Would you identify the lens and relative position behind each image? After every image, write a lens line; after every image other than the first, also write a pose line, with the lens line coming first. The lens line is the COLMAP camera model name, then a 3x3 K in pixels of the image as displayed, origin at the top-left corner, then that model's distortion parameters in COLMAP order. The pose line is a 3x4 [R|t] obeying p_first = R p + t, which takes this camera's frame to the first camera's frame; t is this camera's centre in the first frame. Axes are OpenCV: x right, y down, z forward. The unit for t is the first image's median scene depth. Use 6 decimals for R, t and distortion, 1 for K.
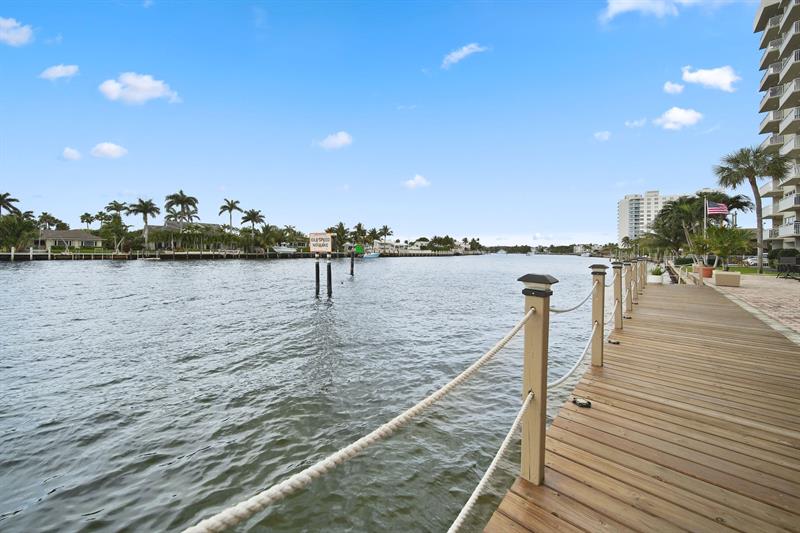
lens RADIAL K [[288.7, 0, 397.7], [0, 288.7, 251.4], [0, 0, 1]] dist [0.001218, -0.002444]
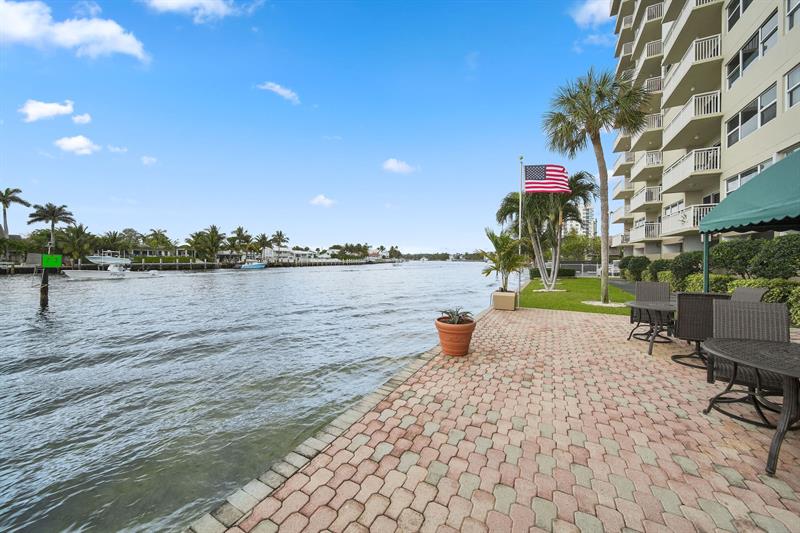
lens RADIAL K [[286.4, 0, 402.0], [0, 286.4, 267.0], [0, 0, 1]] dist [-0.000160, -0.002173]
pose [[0.967633, -0.016183, 0.251843, 0.111623], [0.009376, 0.999558, 0.028208, -0.001887], [-0.252189, -0.024934, 0.967357, 0.084460]]
